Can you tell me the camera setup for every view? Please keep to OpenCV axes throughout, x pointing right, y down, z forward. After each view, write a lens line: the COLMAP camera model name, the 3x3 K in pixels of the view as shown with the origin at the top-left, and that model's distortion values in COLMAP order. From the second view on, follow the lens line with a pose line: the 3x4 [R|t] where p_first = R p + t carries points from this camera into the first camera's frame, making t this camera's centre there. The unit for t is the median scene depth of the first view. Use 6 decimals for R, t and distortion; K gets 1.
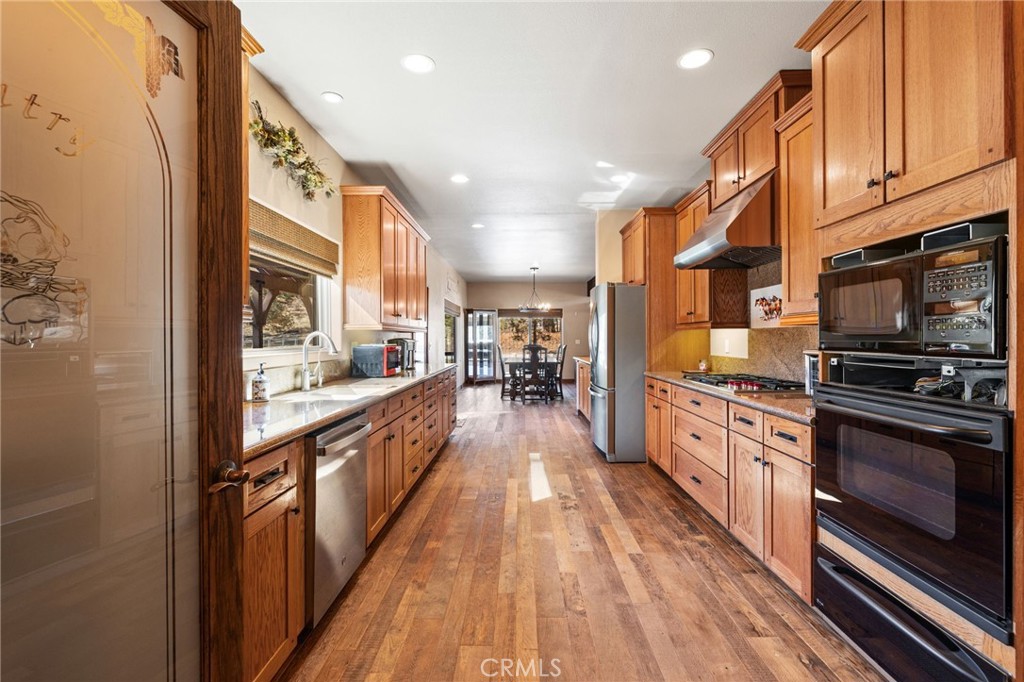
lens RADIAL K [[458.8, 0, 527.3], [0, 458.8, 338.4], [0, 0, 1]] dist [0.000591, 0.000573]
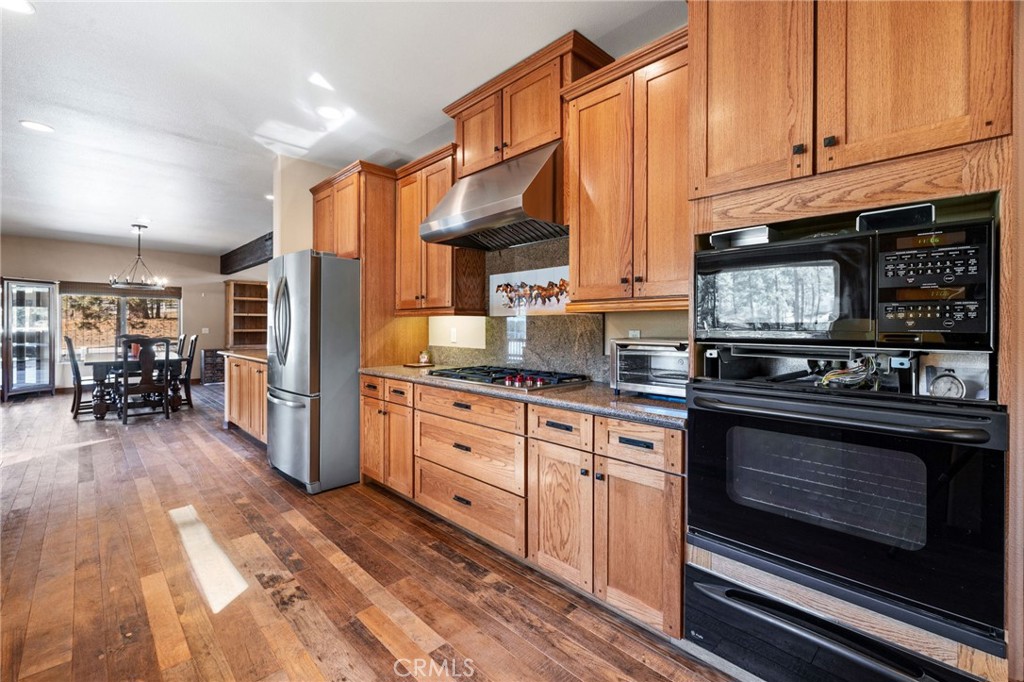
lens RADIAL K [[434.4, 0, 512.4], [0, 434.4, 326.3], [0, 0, 1]] dist [0.000807, -0.000421]
pose [[0.721148, 0.004093, 0.692769, -0.090804], [-0.003556, 0.999991, -0.002206, 0.000655], [-0.692772, -0.000872, 0.721156, 0.337517]]
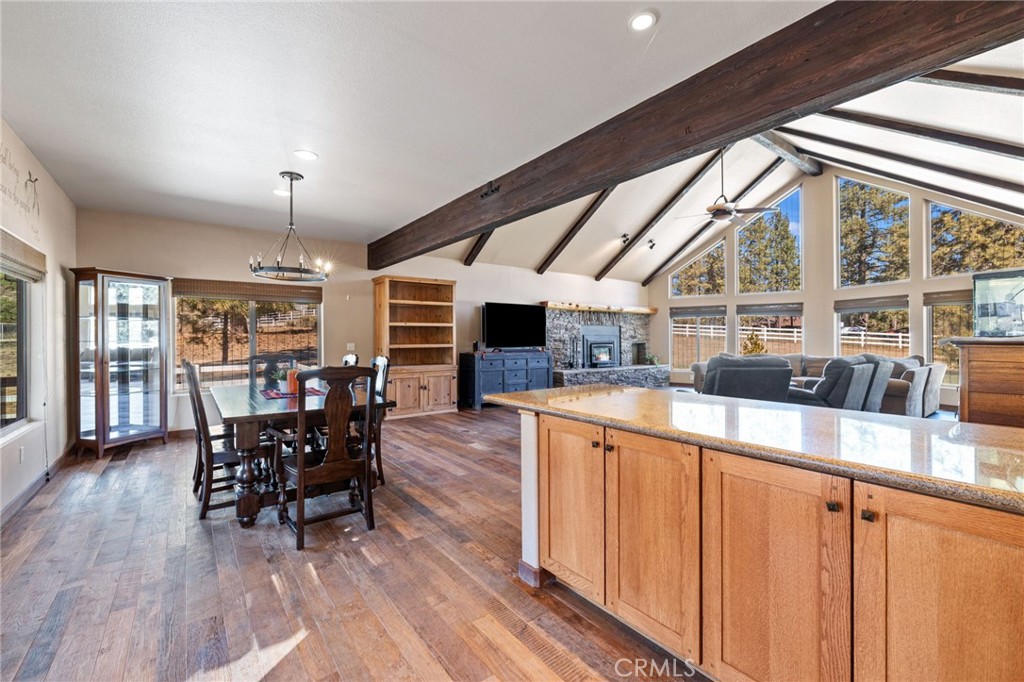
lens RADIAL K [[434.4, 0, 516.0], [0, 434.4, 336.6], [0, 0, 1]] dist [0.000807, -0.000421]
pose [[0.805052, 0.002738, 0.593198, -0.151763], [0.002150, 0.999969, -0.007533, -0.001362], [-0.593200, 0.007340, 0.805021, 1.514286]]
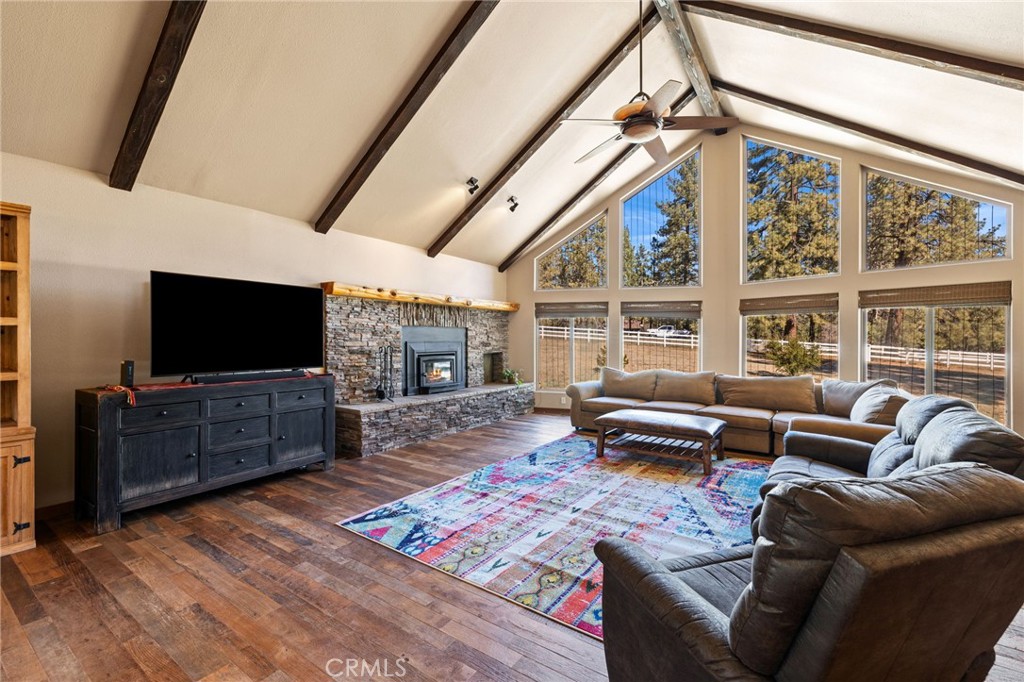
lens RADIAL K [[434.4, 0, 516.4], [0, 434.4, 340.1], [0, 0, 1]] dist [0.000807, -0.000421]
pose [[0.575387, 0.000381, 0.817881, 0.664828], [-0.003625, 0.999991, 0.002085, -0.043443], [-0.817873, -0.004165, 0.575384, 2.133888]]
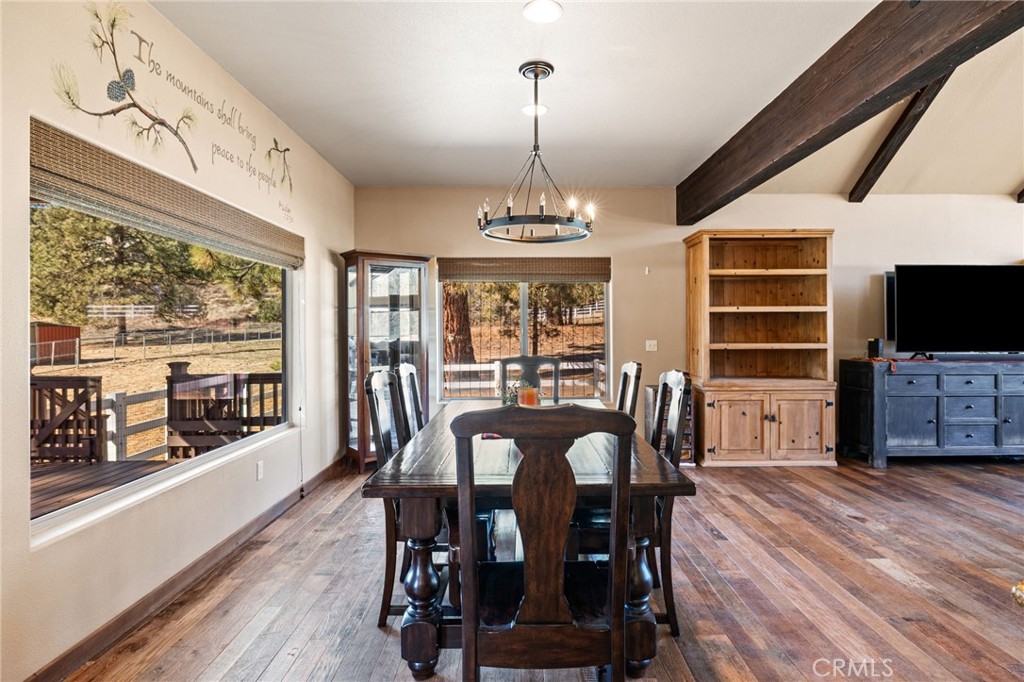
lens RADIAL K [[546.7, 0, 521.9], [0, 546.7, 330.9], [0, 0, 1]] dist [-0.004857, 0.000353]
pose [[0.999974, 0.001740, -0.006982, 0.025907], [-0.001765, 0.999992, -0.003580, -0.008679], [0.006976, 0.003593, 0.999969, 1.886301]]
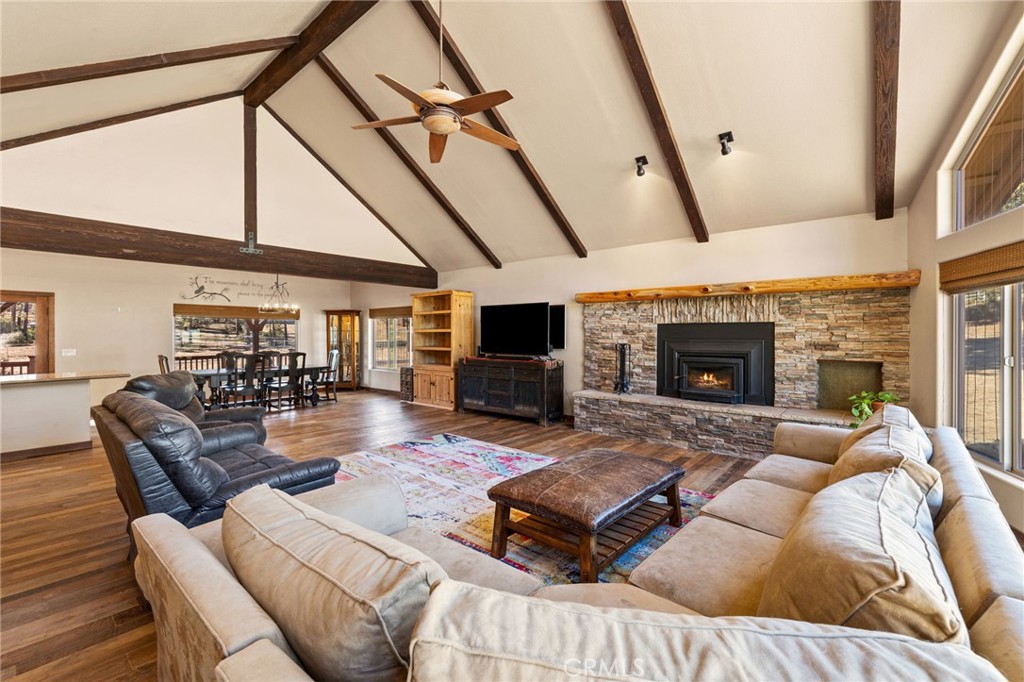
lens RADIAL K [[434.4, 0, 511.9], [0, 434.4, 340.2], [0, 0, 1]] dist [0.000807, -0.000421]
pose [[0.749069, 0.011378, -0.662394, 2.422103], [-0.001743, 0.999883, 0.015203, -0.055472], [0.662490, -0.010234, 0.749001, 1.855083]]
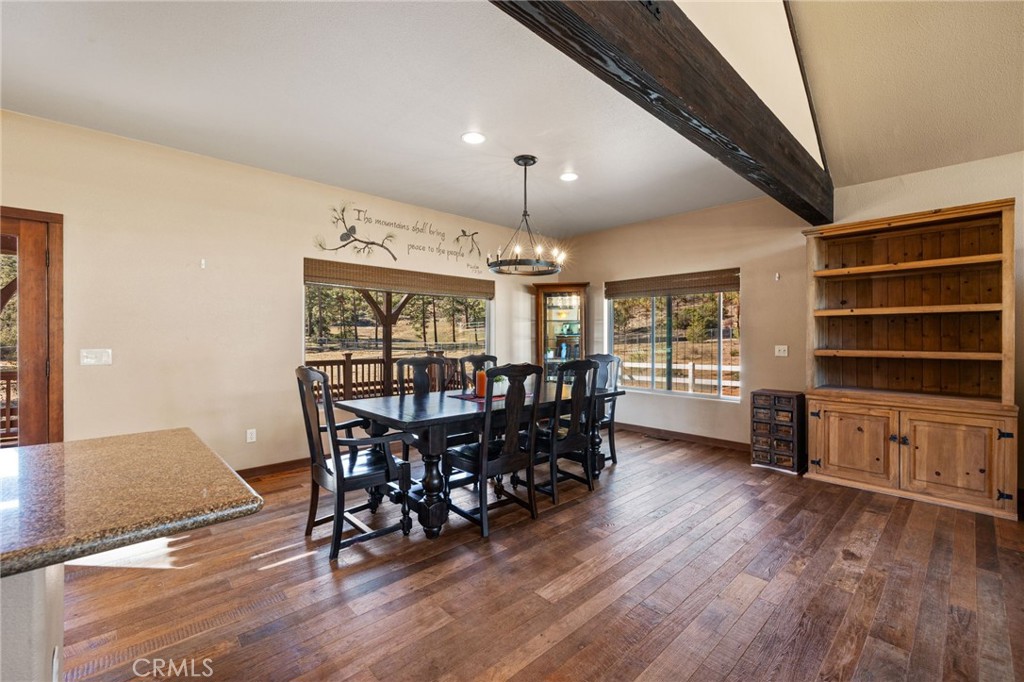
lens RADIAL K [[434.4, 0, 516.8], [0, 434.4, 336.8], [0, 0, 1]] dist [0.000807, -0.000421]
pose [[0.673152, 0.004509, -0.739490, 0.772029], [-0.006025, 0.999982, 0.000613, -0.009084], [0.739479, 0.004043, 0.673167, 2.042188]]
